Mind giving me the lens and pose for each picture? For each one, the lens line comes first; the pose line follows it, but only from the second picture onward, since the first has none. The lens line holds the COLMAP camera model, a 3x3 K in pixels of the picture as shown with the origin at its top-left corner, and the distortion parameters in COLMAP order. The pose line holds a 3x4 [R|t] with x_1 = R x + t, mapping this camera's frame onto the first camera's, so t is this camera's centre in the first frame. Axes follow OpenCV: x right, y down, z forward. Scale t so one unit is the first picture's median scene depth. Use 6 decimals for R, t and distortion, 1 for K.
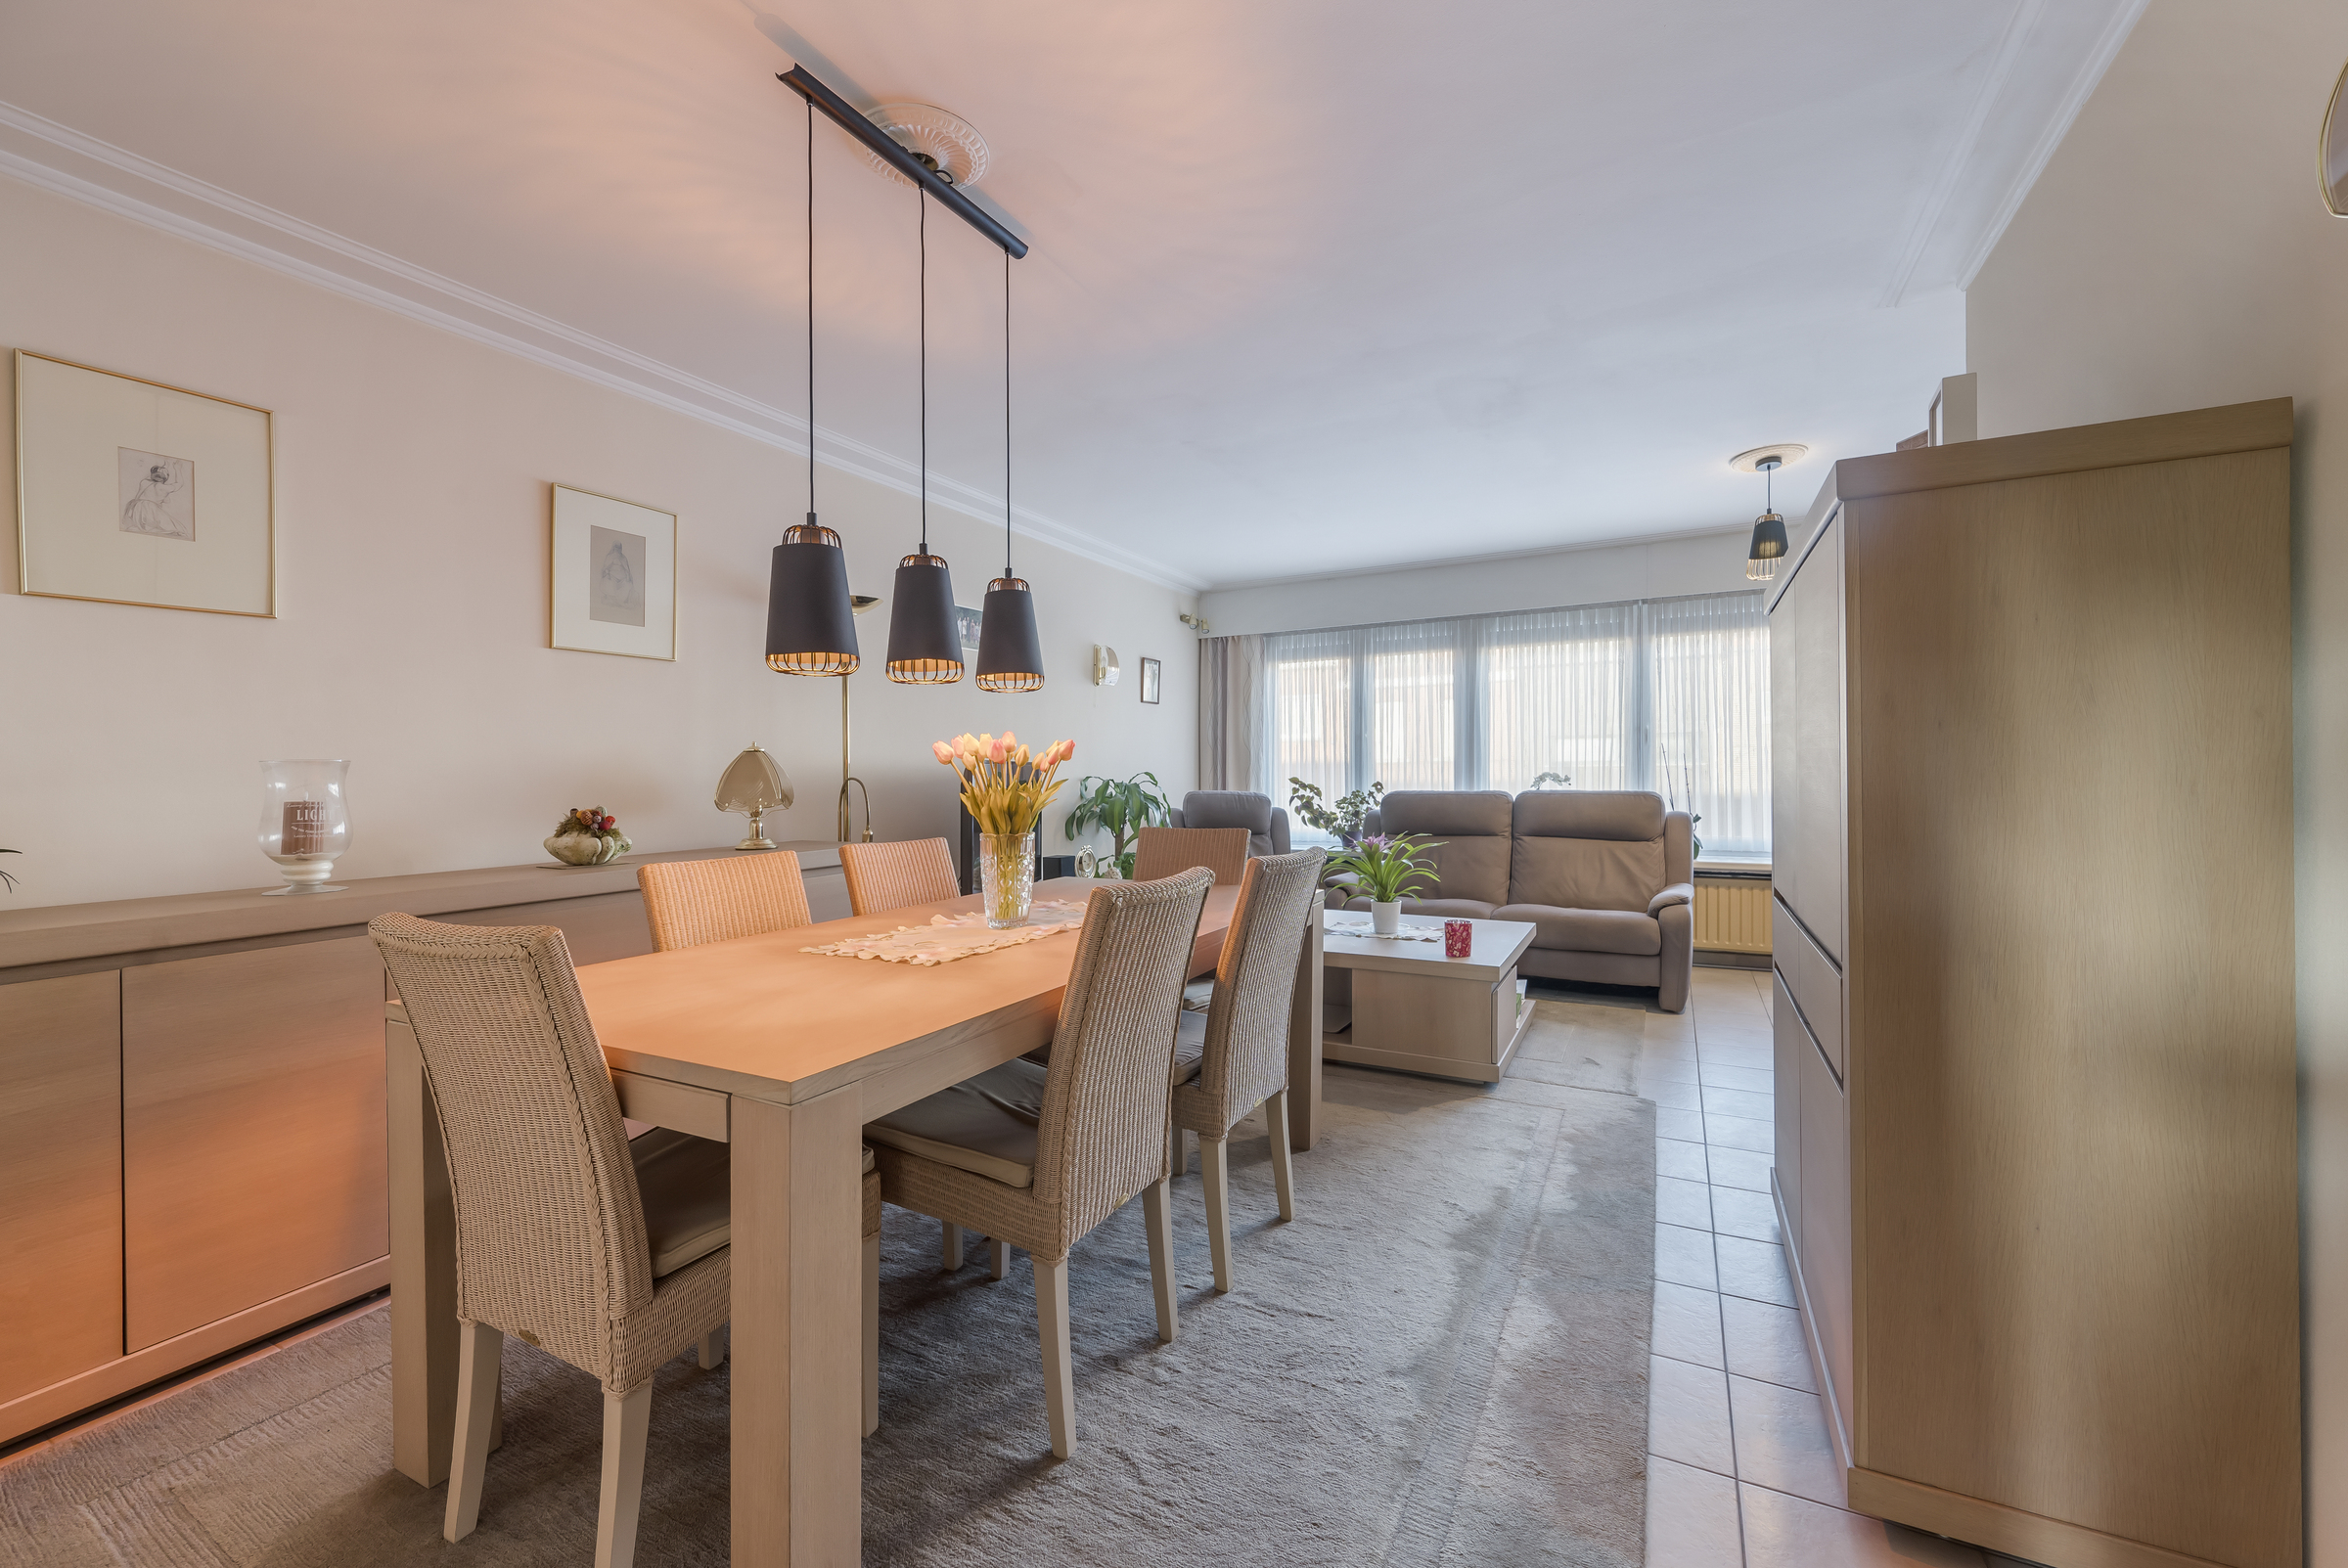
lens RADIAL K [[984.7, 0, 1174.0], [0, 984.7, 784.0], [0, 0, 1]] dist [-0.000054, -0.000004]
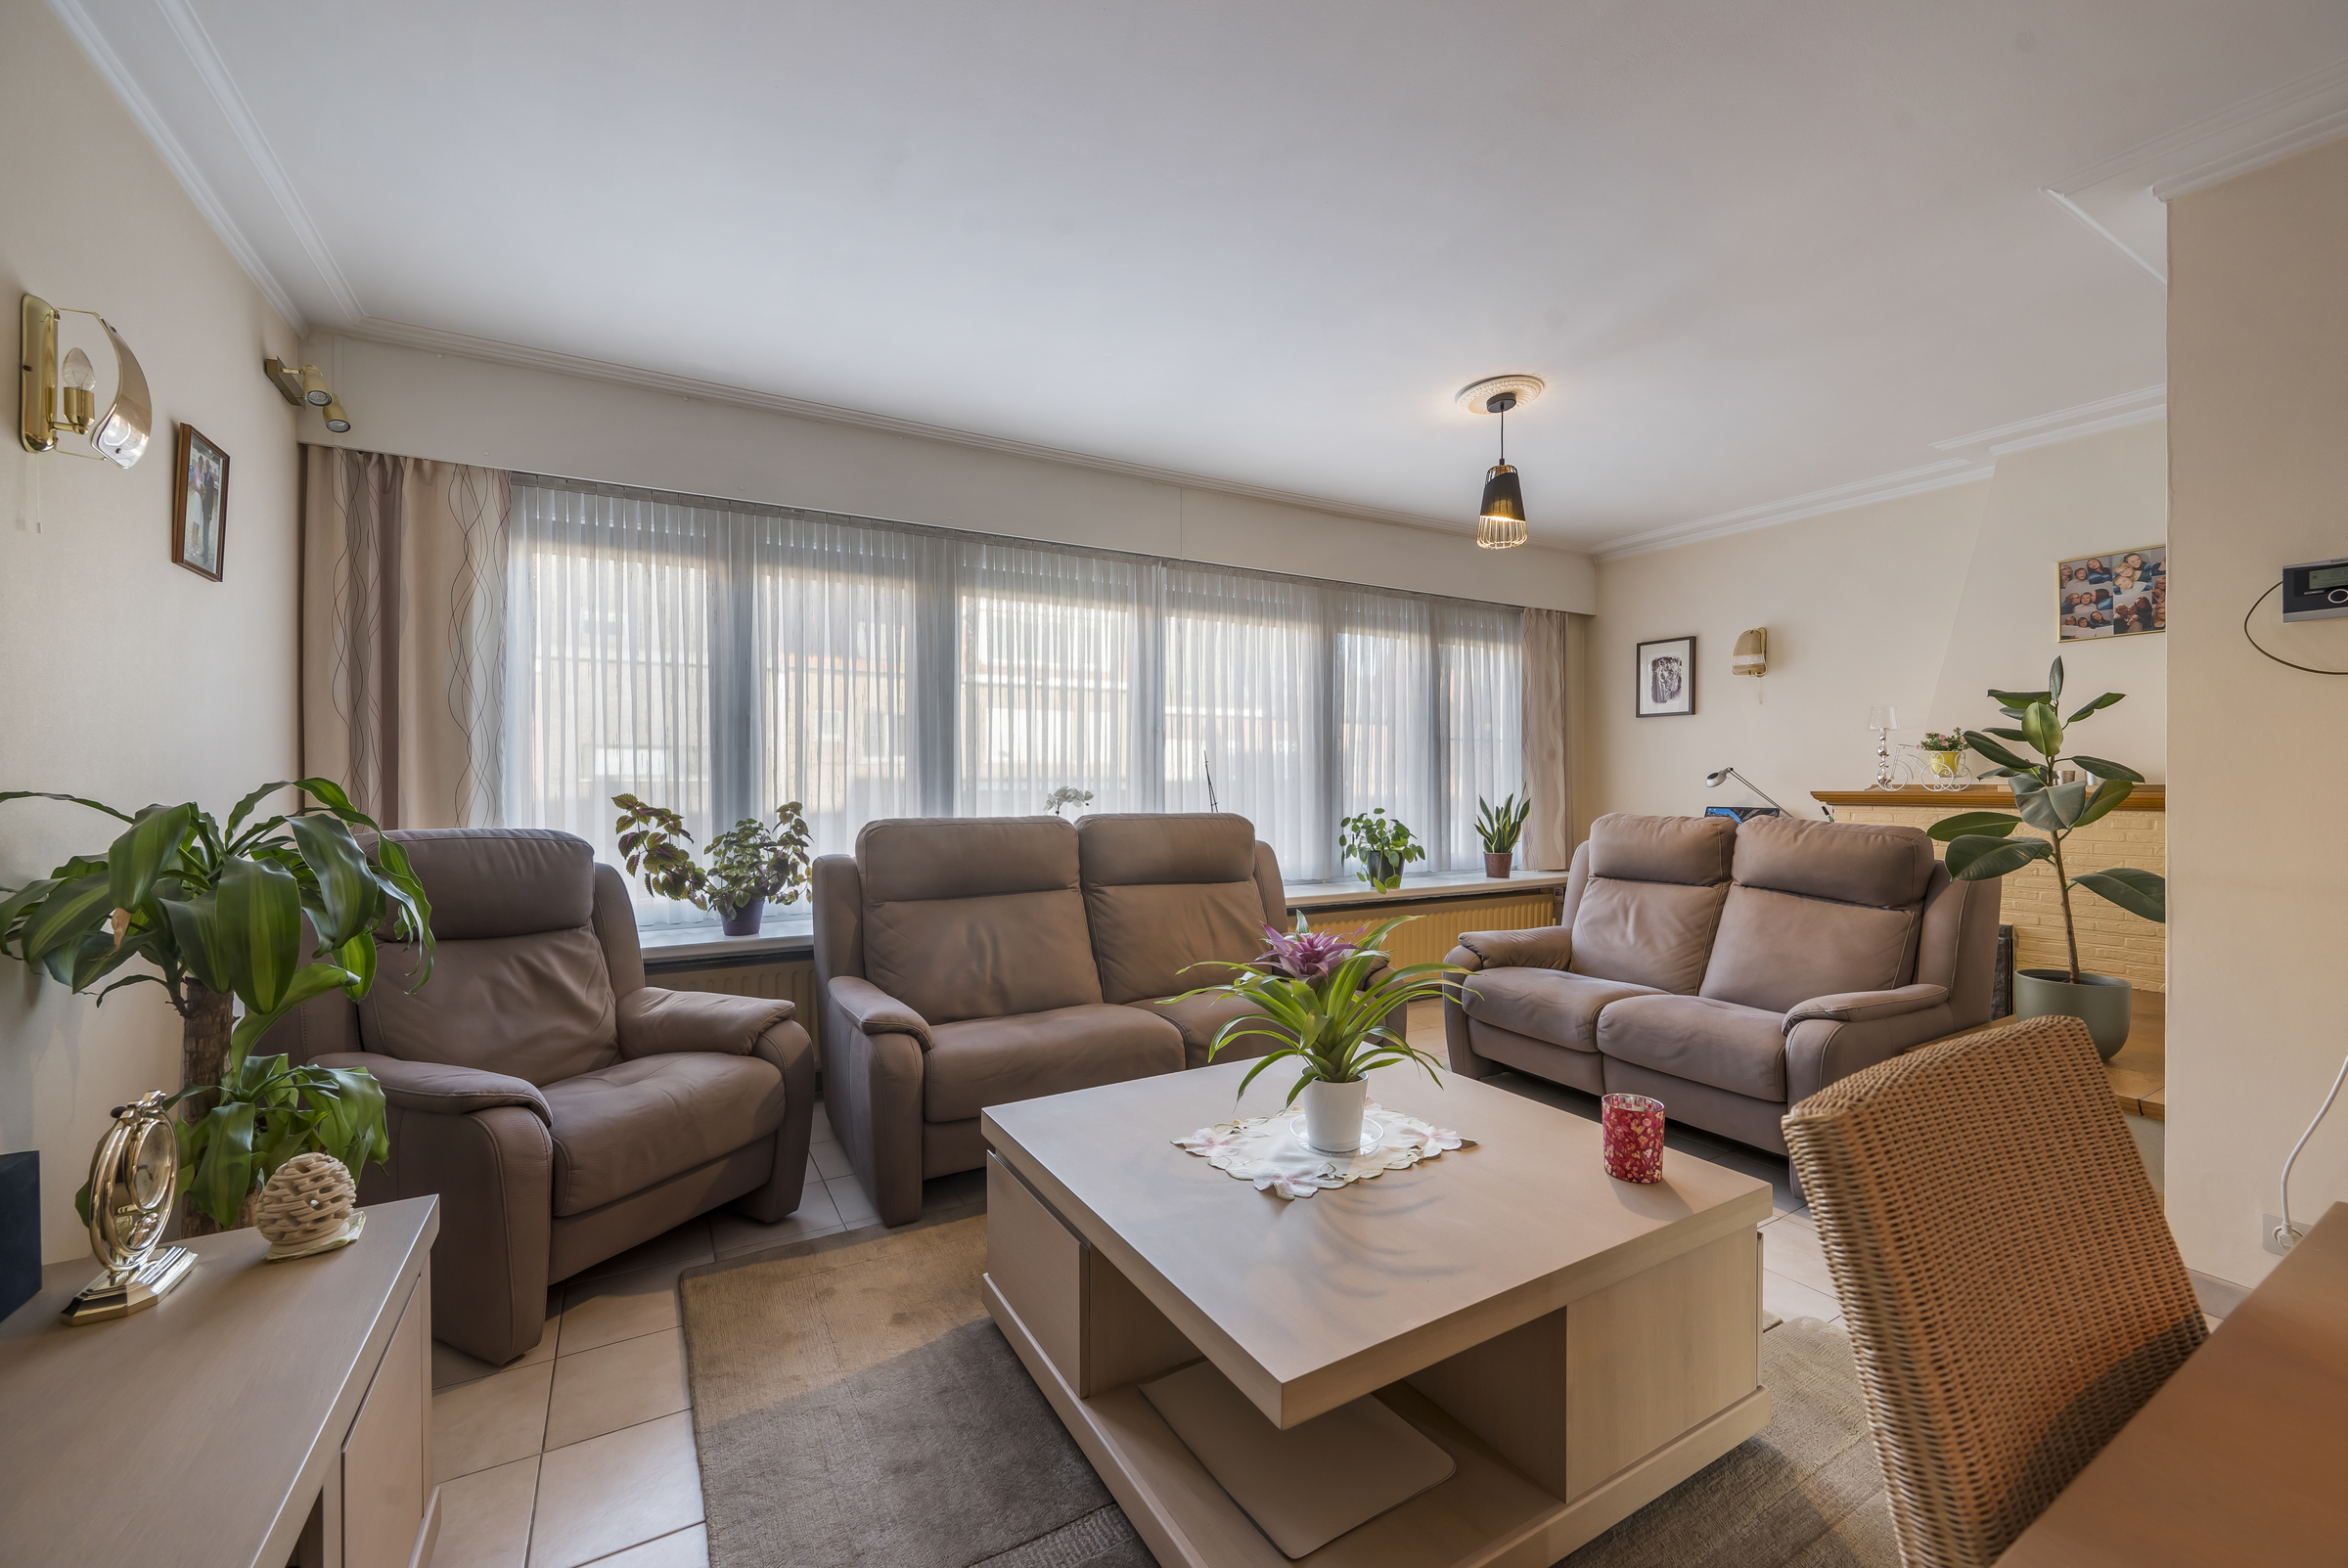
lens RADIAL K [[931.3, 0, 1174.0], [0, 931.3, 784.0], [0, 0, 1]] dist [0.000725, 0.000022]
pose [[0.517065, 0.009548, 0.855893, -0.120911], [0.005040, 0.999886, -0.014199, -0.004165], [-0.855931, 0.011655, 0.516958, 0.556489]]
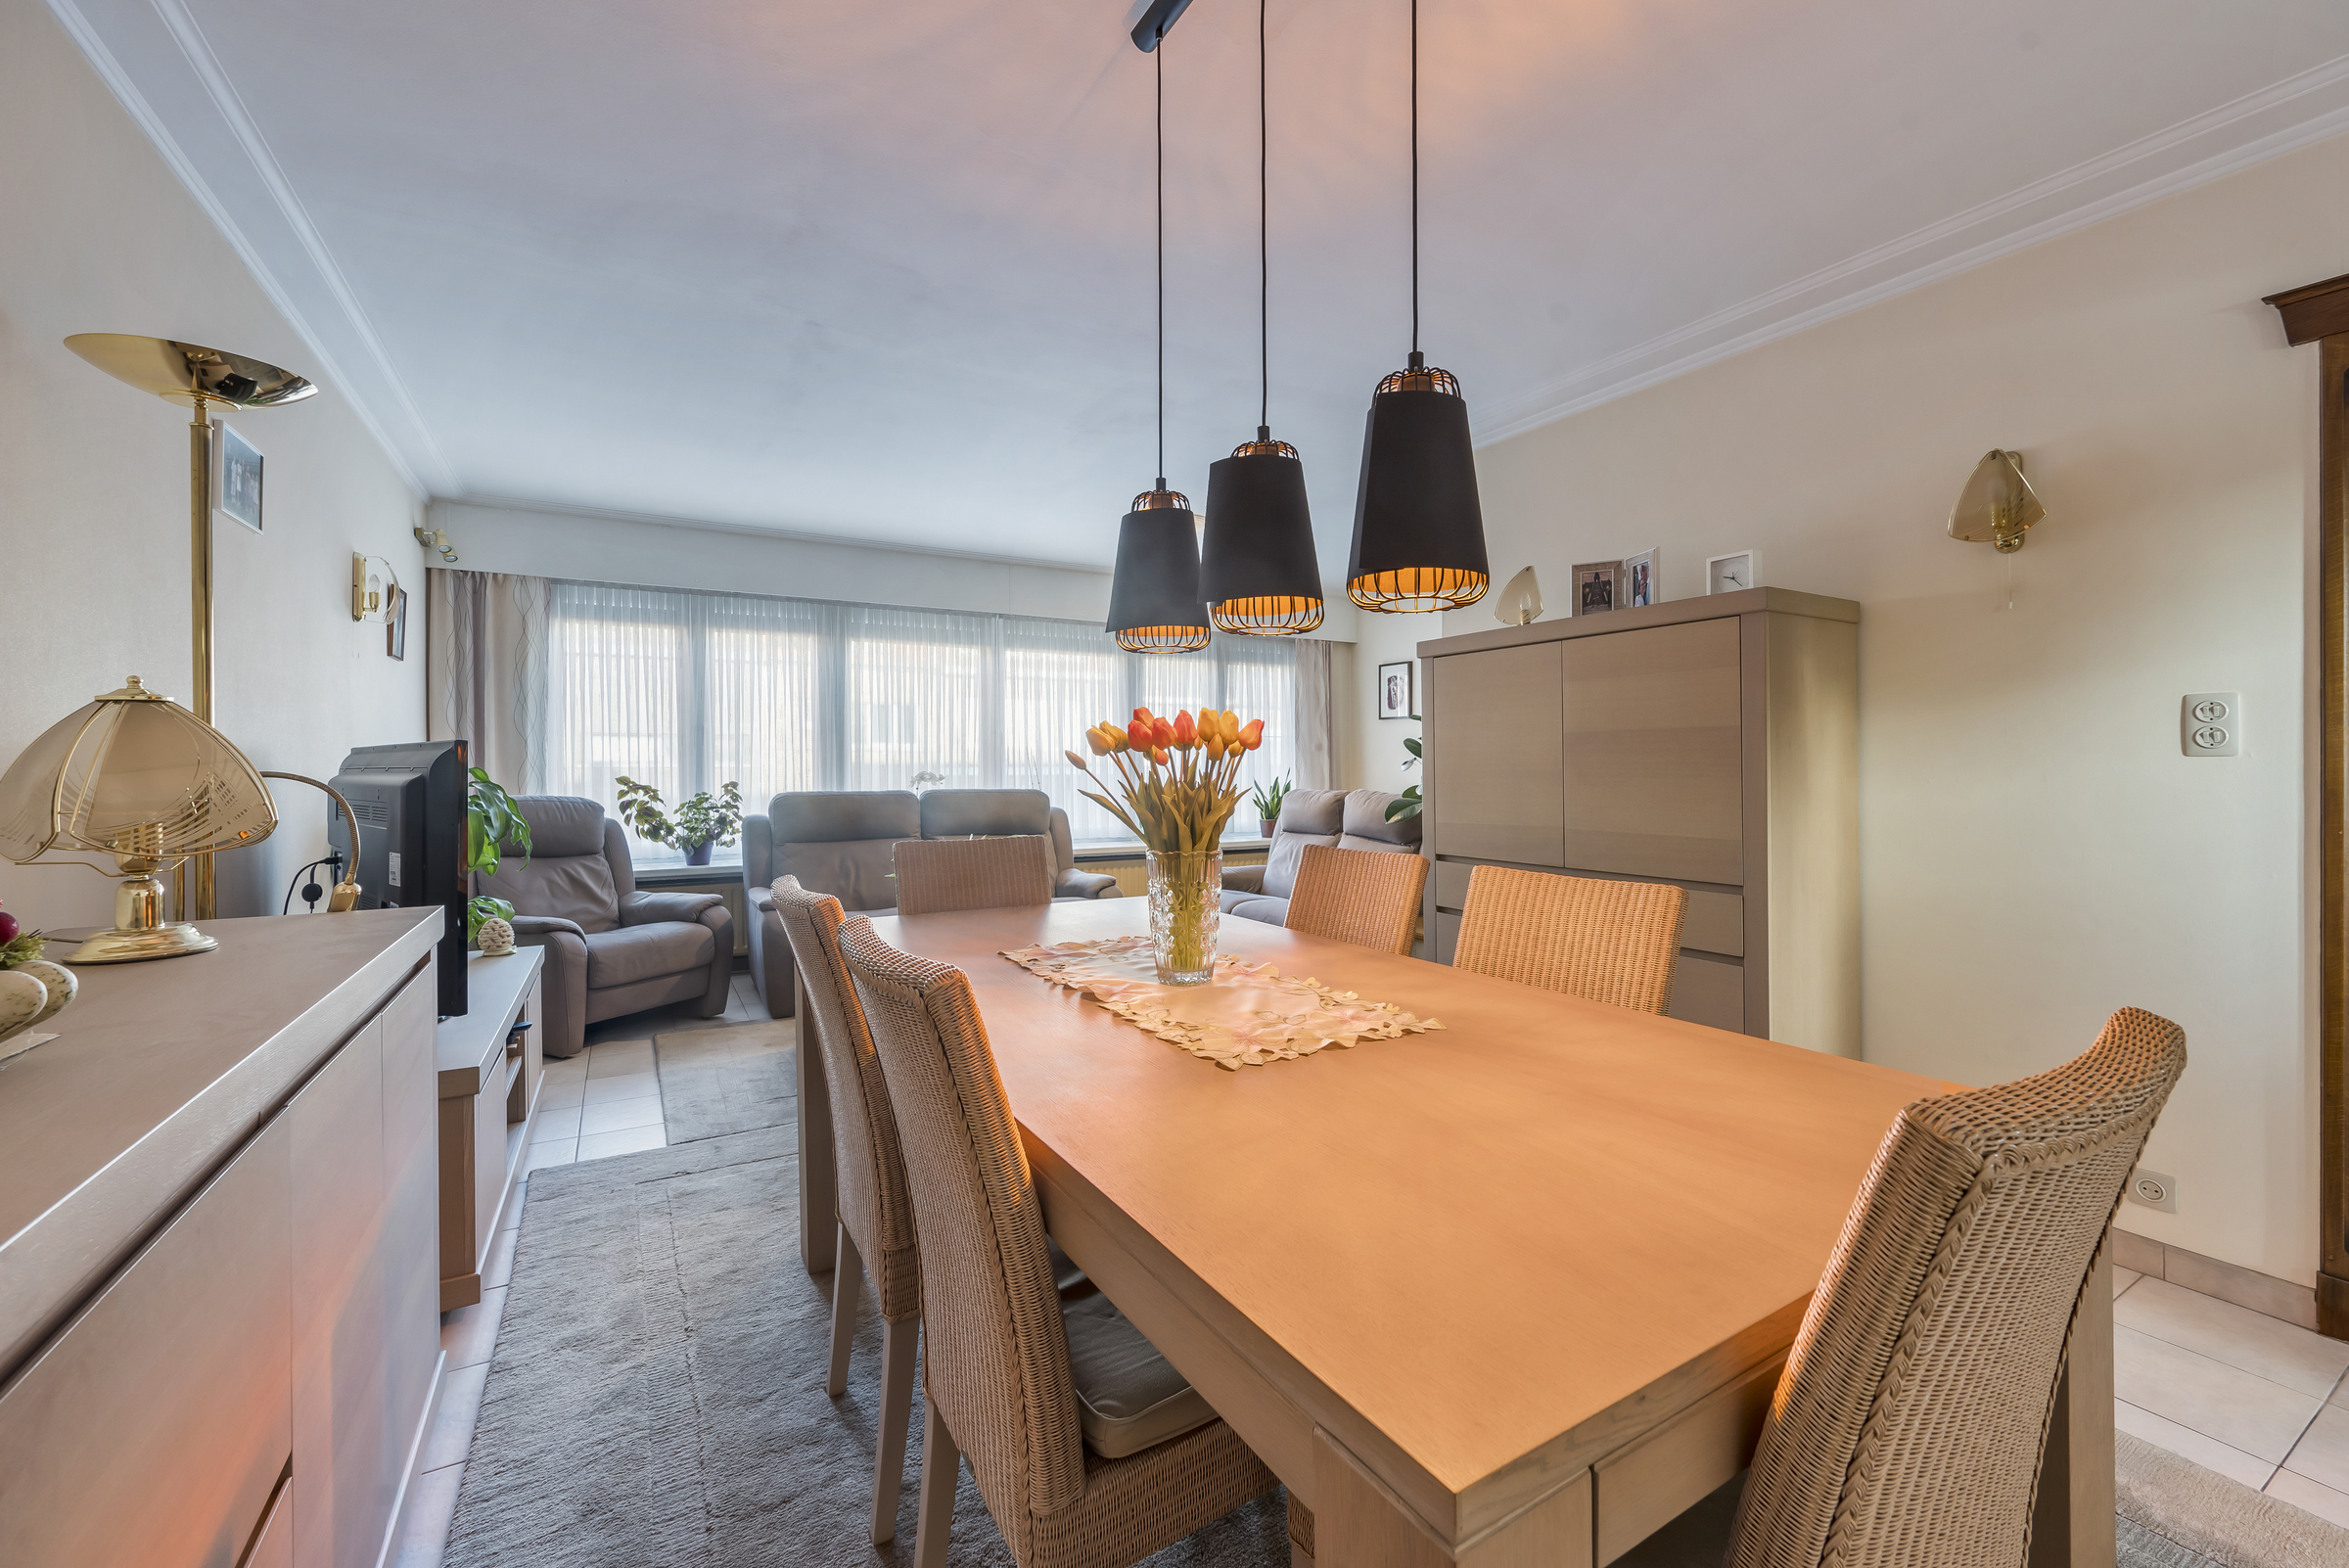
lens RADIAL K [[955.2, 0, 1206.8], [0, 955.2, 777.4], [0, 0, 1]] dist [0.000128, 0.000108]
pose [[0.501425, 0.001575, 0.865199, -0.291293], [0.006392, 0.999964, -0.005525, 0.001050], [-0.865177, 0.008301, 0.501398, 0.244433]]
